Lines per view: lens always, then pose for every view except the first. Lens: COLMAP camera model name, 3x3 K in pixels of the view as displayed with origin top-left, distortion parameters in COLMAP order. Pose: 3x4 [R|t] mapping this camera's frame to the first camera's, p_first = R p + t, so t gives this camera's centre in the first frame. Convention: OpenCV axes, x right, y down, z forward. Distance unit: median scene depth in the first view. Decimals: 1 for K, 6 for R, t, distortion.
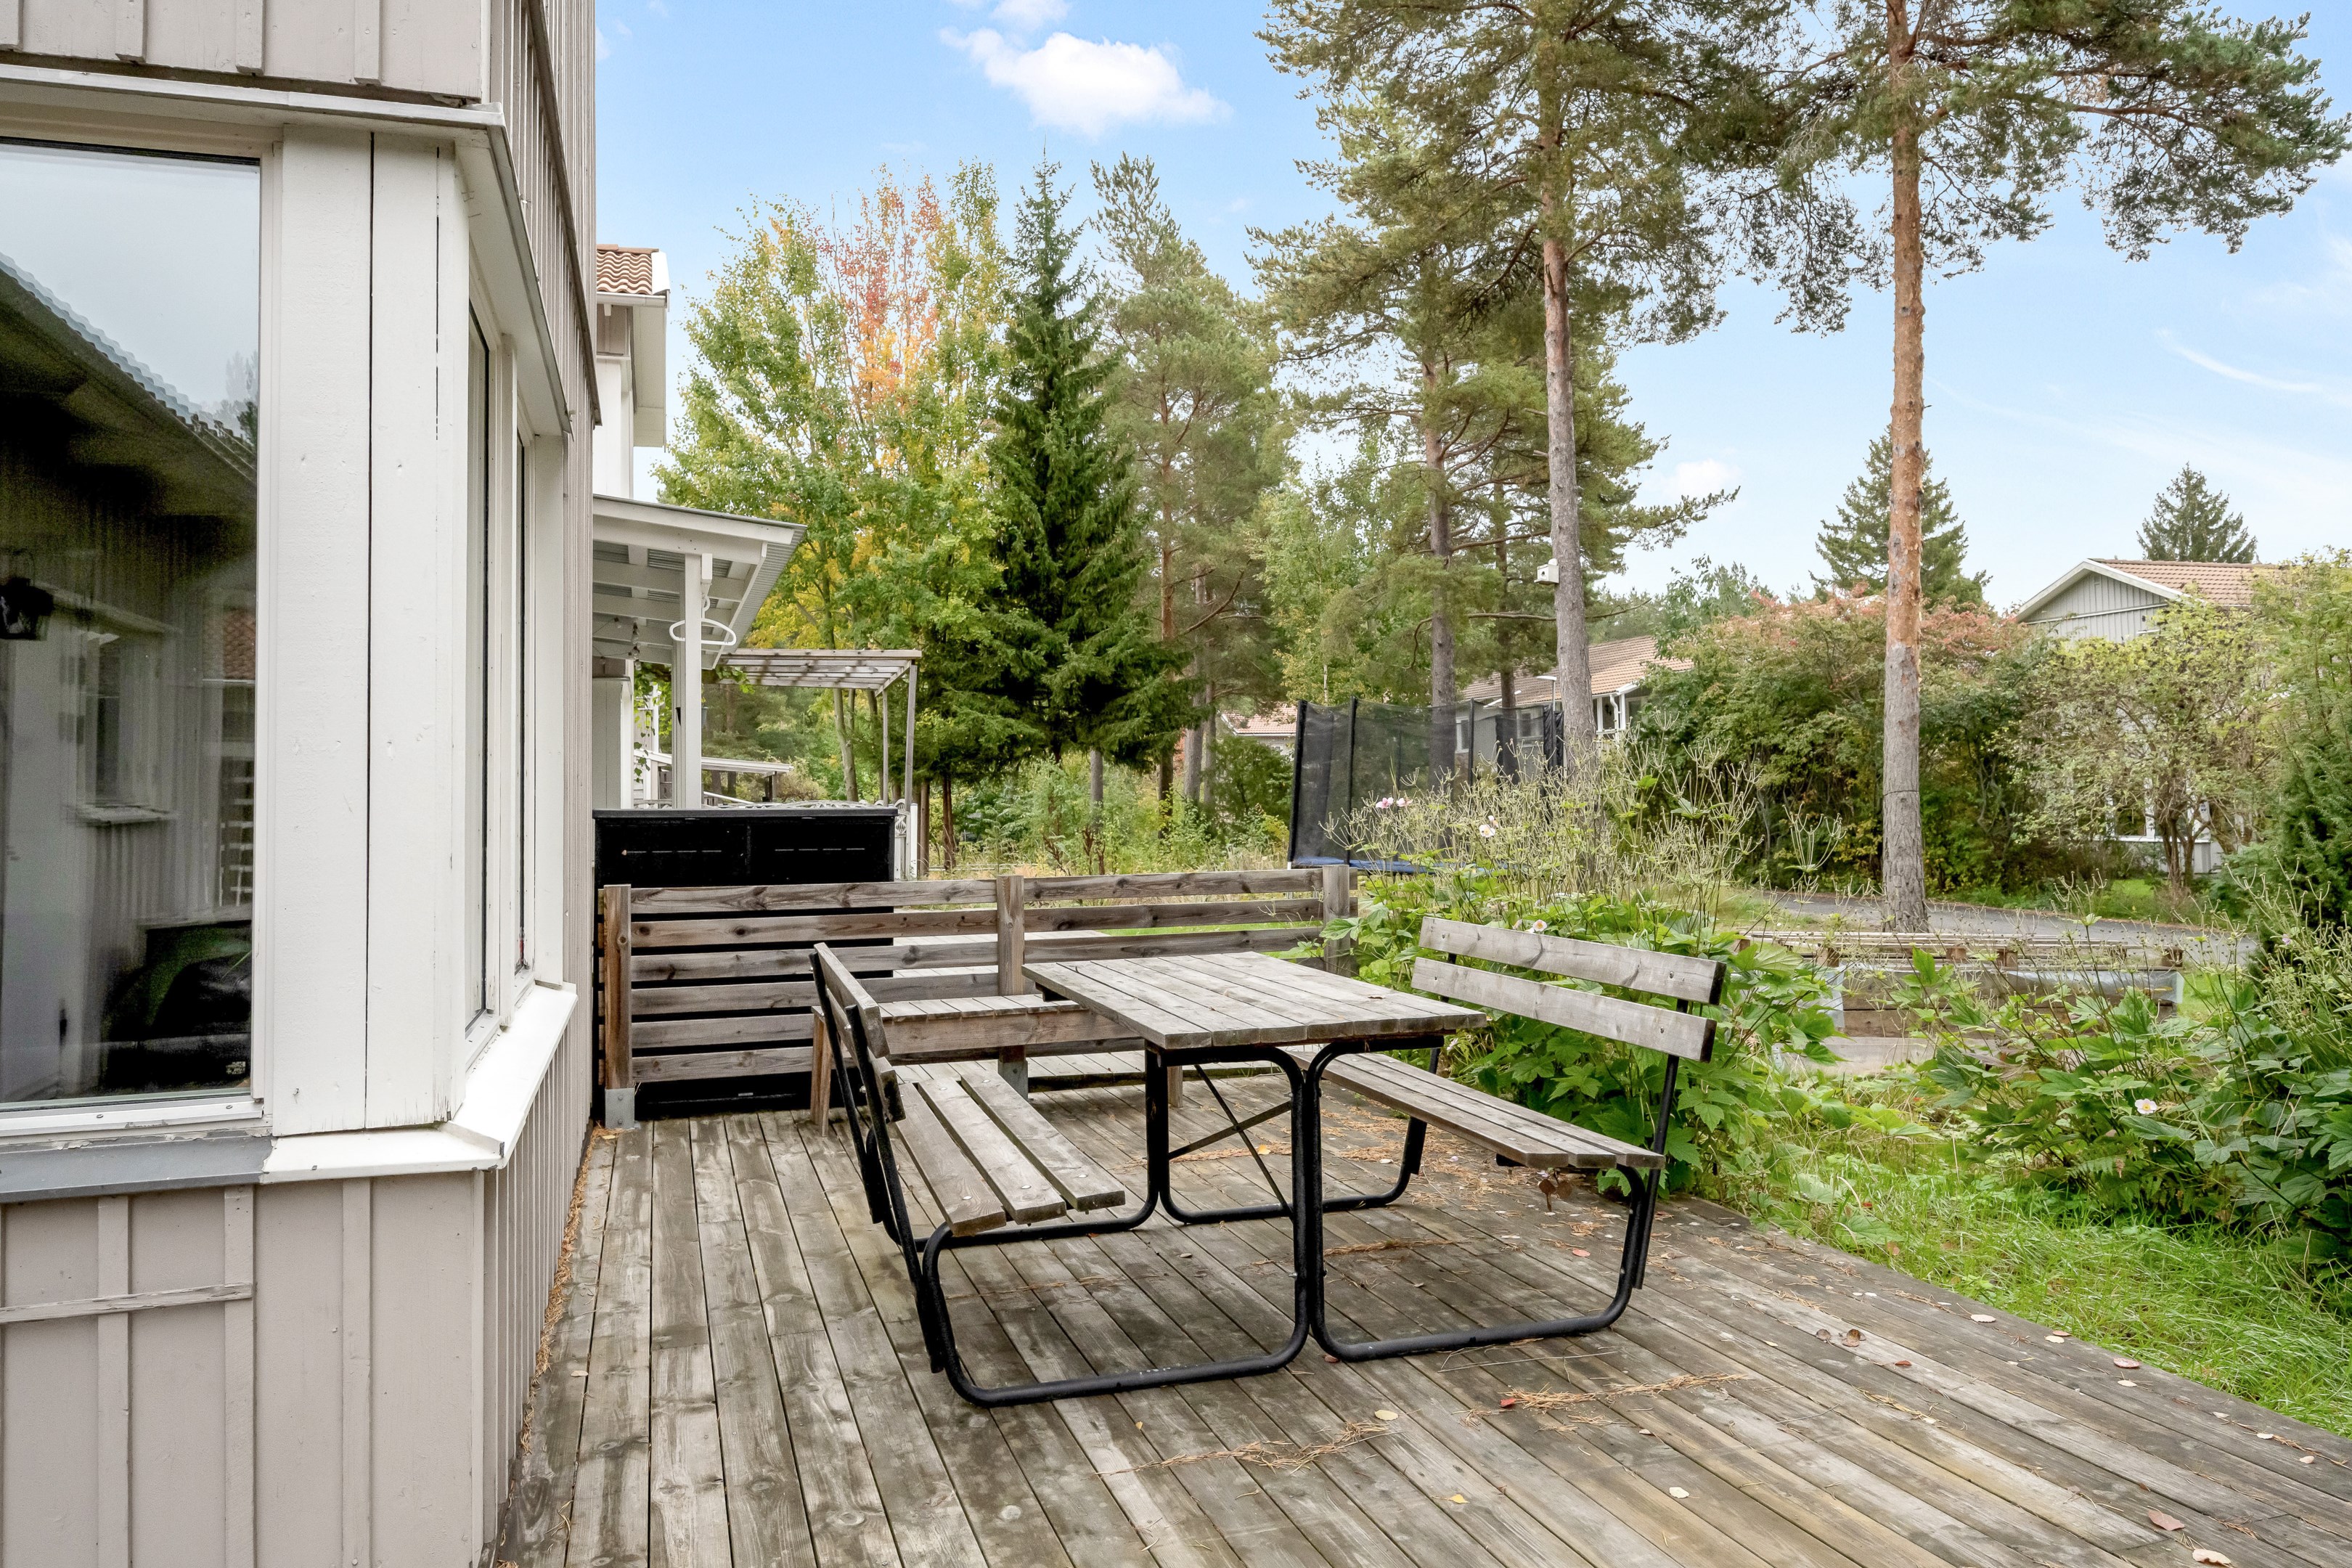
lens RADIAL K [[1622.6, 0, 1176.0], [0, 1622.6, 727.4], [0, 0, 1]] dist [-0.017093, -0.006403]
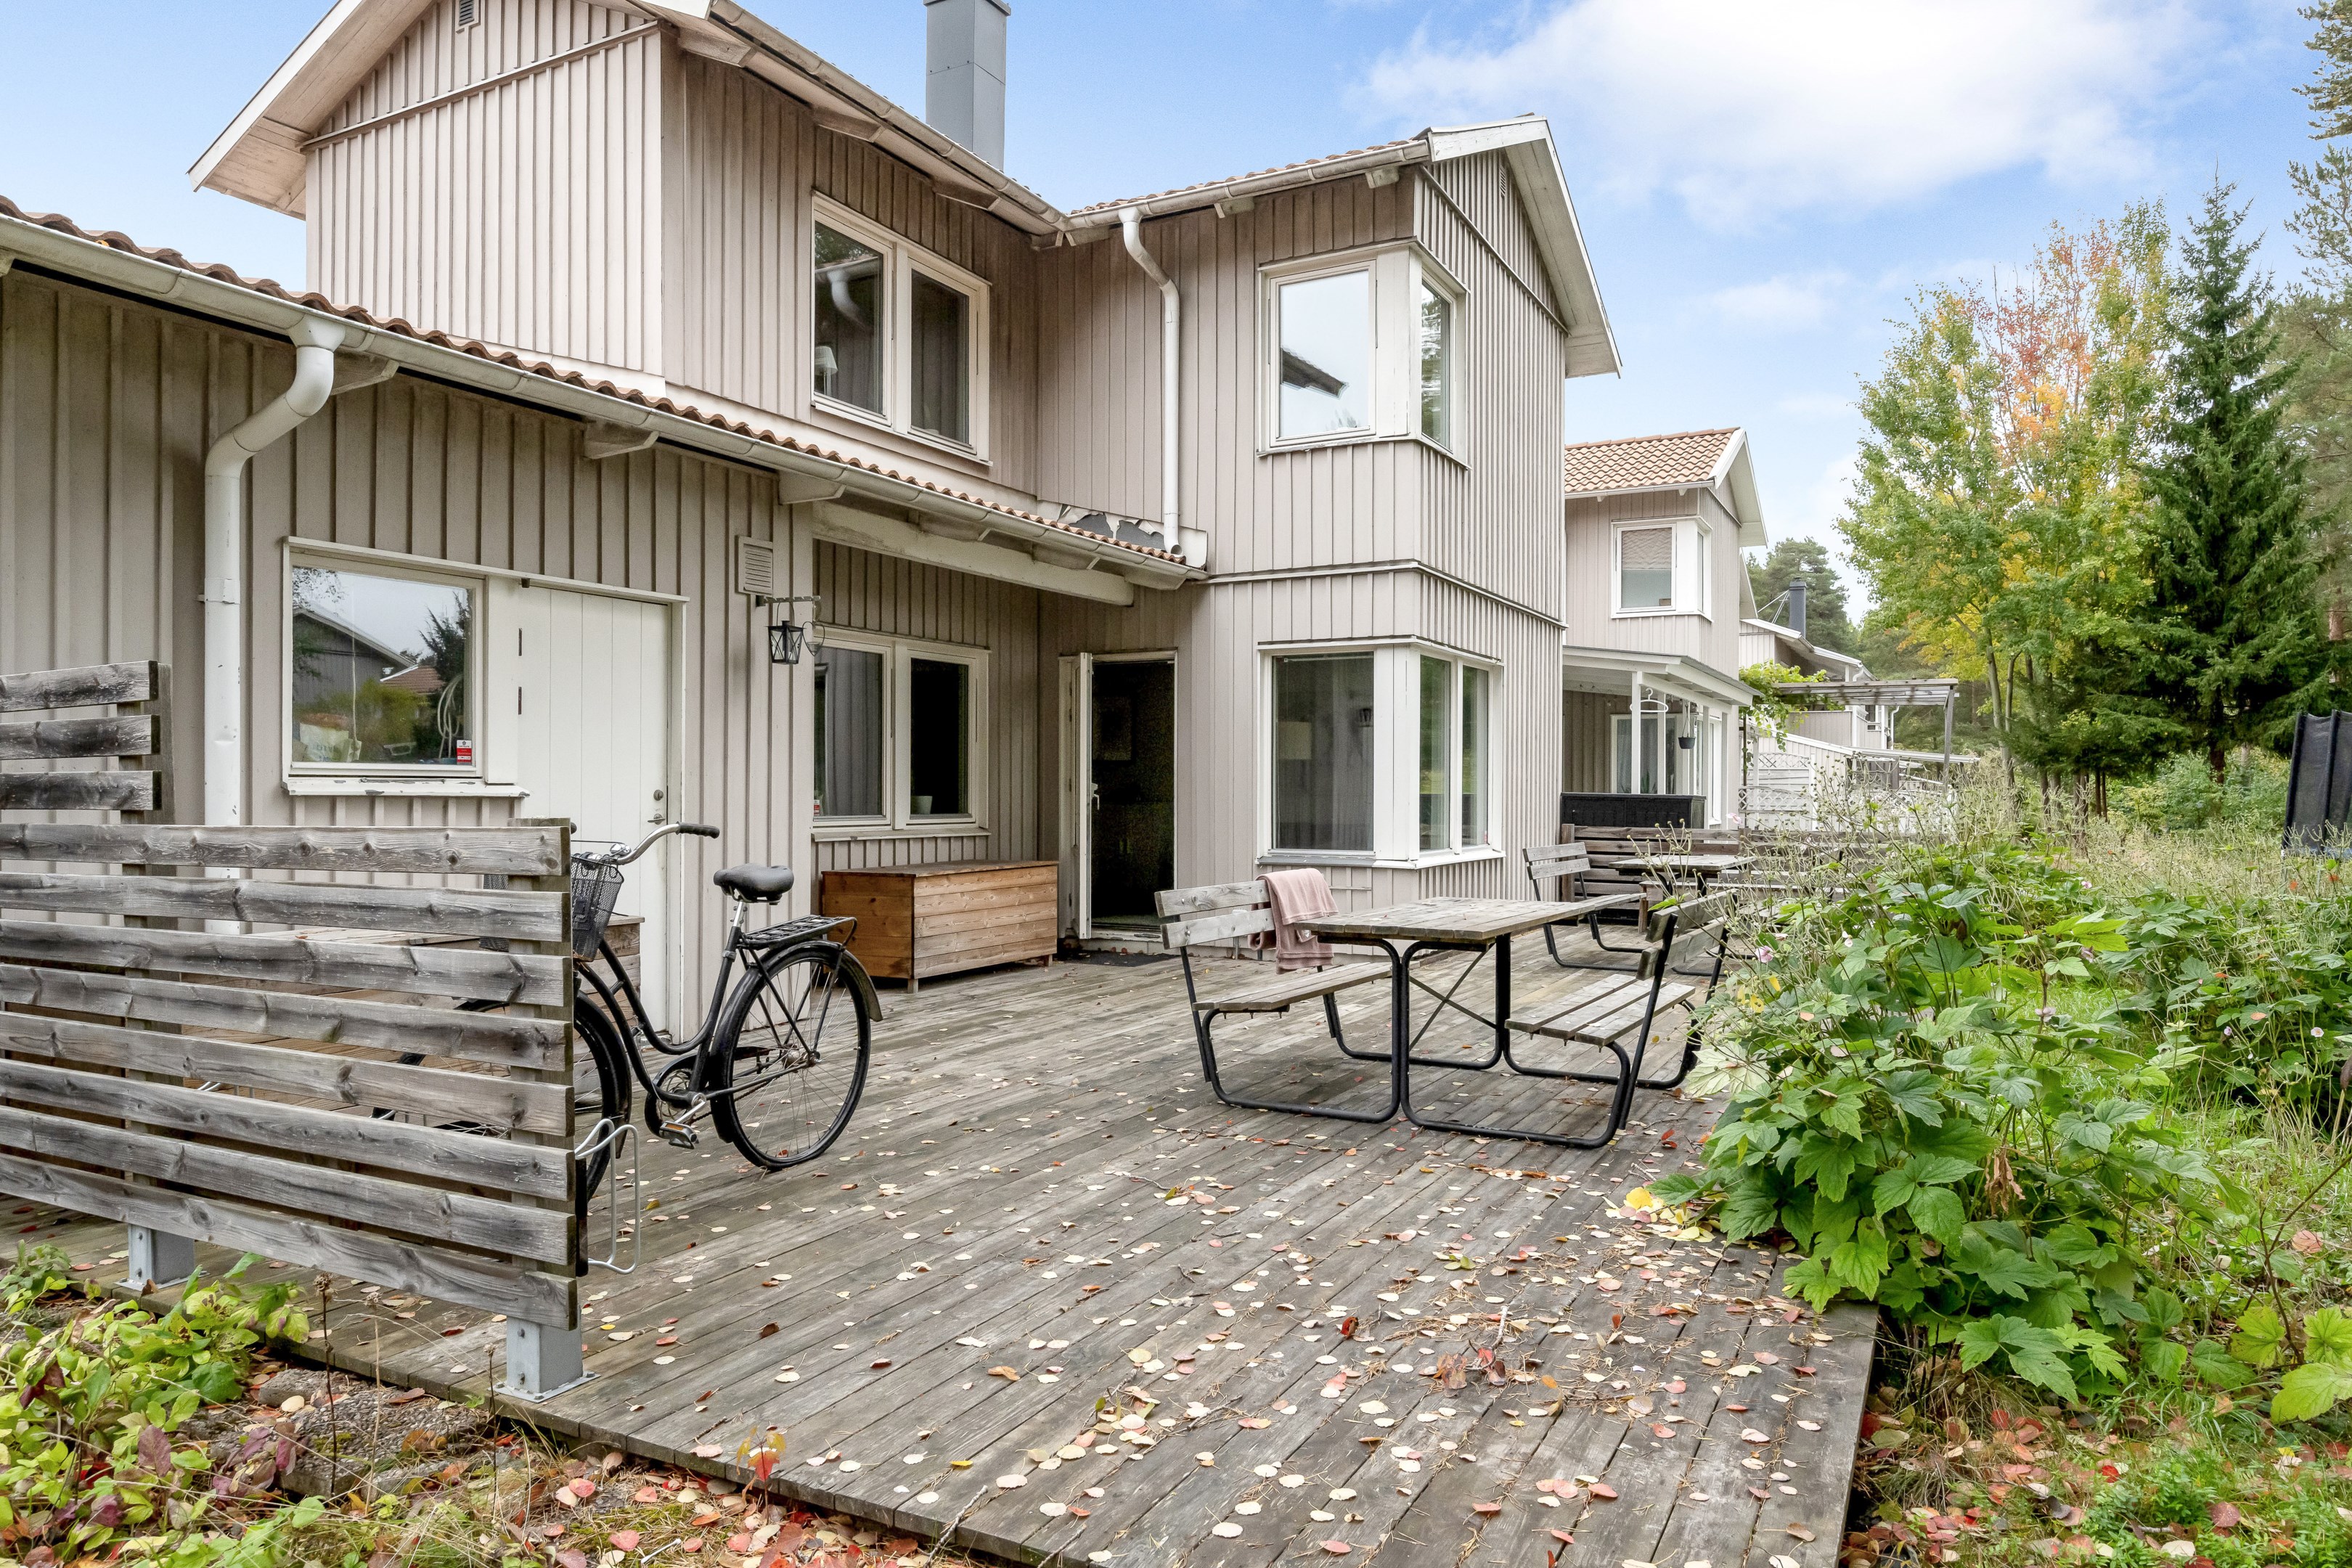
lens RADIAL K [[1454.8, 0, 1178.2], [0, 1454.8, 778.1], [0, 0, 1]] dist [-0.006331, 0.000018]
pose [[0.693348, 0.014957, -0.720448, 0.145352], [0.015671, 0.999235, 0.035826, -0.010338], [0.720432, -0.036130, 0.692583, -0.163874]]
